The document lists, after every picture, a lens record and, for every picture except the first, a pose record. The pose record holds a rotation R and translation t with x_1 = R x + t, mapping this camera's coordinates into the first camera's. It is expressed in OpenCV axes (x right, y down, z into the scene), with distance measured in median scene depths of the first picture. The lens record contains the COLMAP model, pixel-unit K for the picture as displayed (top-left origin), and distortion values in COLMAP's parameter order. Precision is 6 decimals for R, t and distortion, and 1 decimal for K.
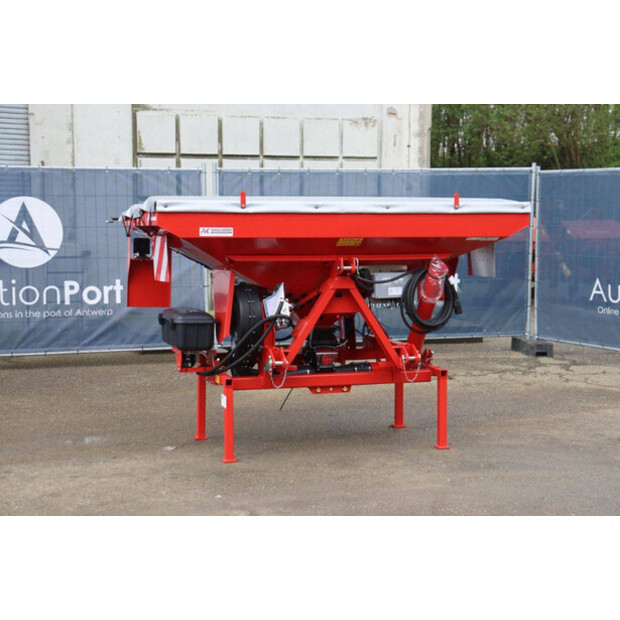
lens RADIAL K [[1131.9, 0, 310.0], [0, 1131.9, 310.0], [0, 0, 1]] dist [0.236423, 0.169575]
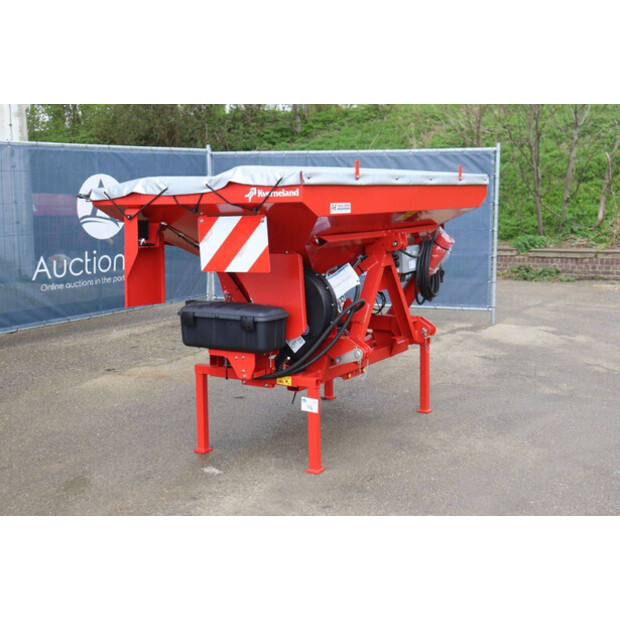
lens RADIAL K [[838.5, 0, 310.0], [0, 838.5, 310.0], [0, 0, 1]] dist [0.035404, 0.094375]
pose [[0.760975, -0.102951, 0.640561, -0.463217], [0.067786, 0.994542, 0.079314, -0.041181], [-0.645230, -0.016935, 0.763800, 0.495997]]
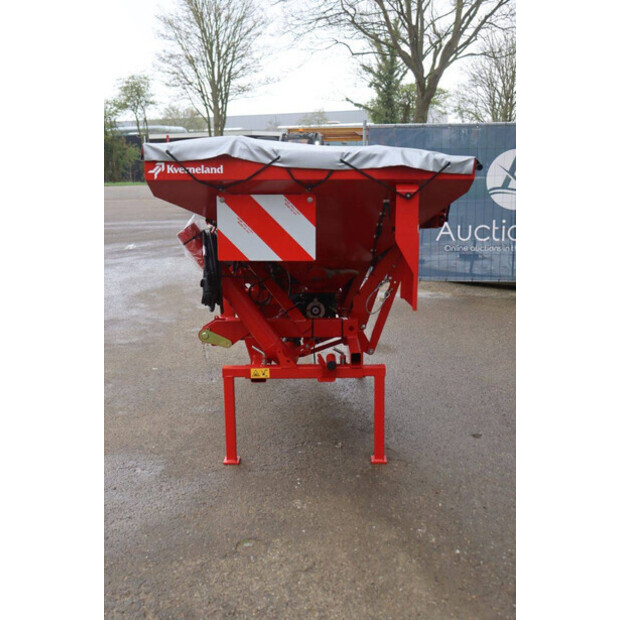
lens RADIAL K [[669.8, 0, 310.0], [0, 669.8, 310.0], [0, 0, 1]] dist [-0.049995, 0.000792]
pose [[-0.297756, 0.205435, -0.932275, 0.527867], [-0.065740, 0.969840, 0.234709, -0.097644], [0.952376, 0.131174, -0.275271, 1.204476]]
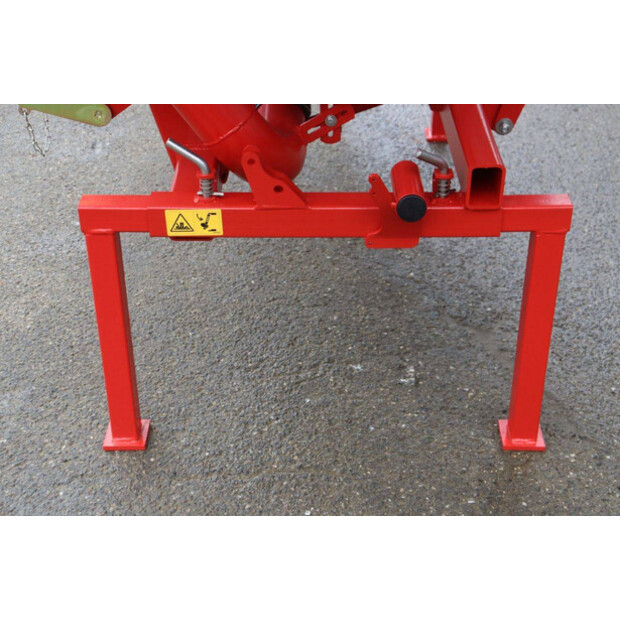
lens RADIAL K [[1029.4, 0, 310.0], [0, 1029.4, 310.0], [0, 0, 1]] dist [0.047838, 0.101764]
pose [[-0.293898, 0.517065, -0.803908, 0.308816], [-0.074316, 0.826144, 0.558536, -0.062454], [0.952943, 0.223896, -0.204376, 1.128391]]
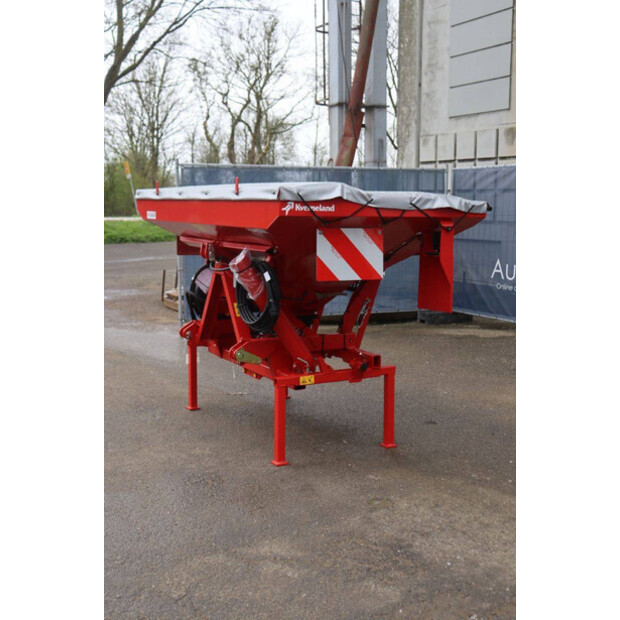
lens RADIAL K [[803.1, 0, 310.0], [0, 803.1, 310.0], [0, 0, 1]] dist [-0.000592, 0.009415]
pose [[0.192544, 0.129870, -0.972657, 0.741716], [-0.084650, 0.989707, 0.115389, -0.075821], [0.977630, 0.060118, 0.201555, 0.916982]]
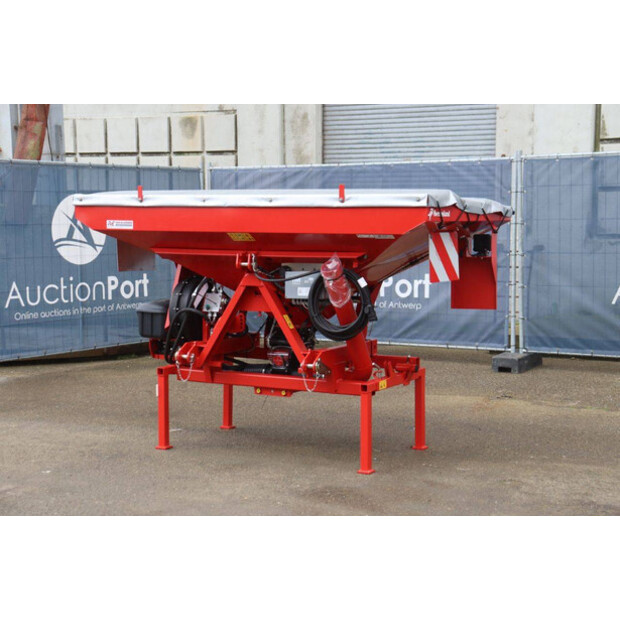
lens RADIAL K [[1142.9, 0, 310.0], [0, 1142.9, 310.0], [0, 0, 1]] dist [0.231143, 0.082731]
pose [[0.691649, 0.062326, -0.719540, 0.741331], [-0.057572, 0.997857, 0.031094, -0.030733], [0.719936, 0.019919, 0.693755, 0.359316]]
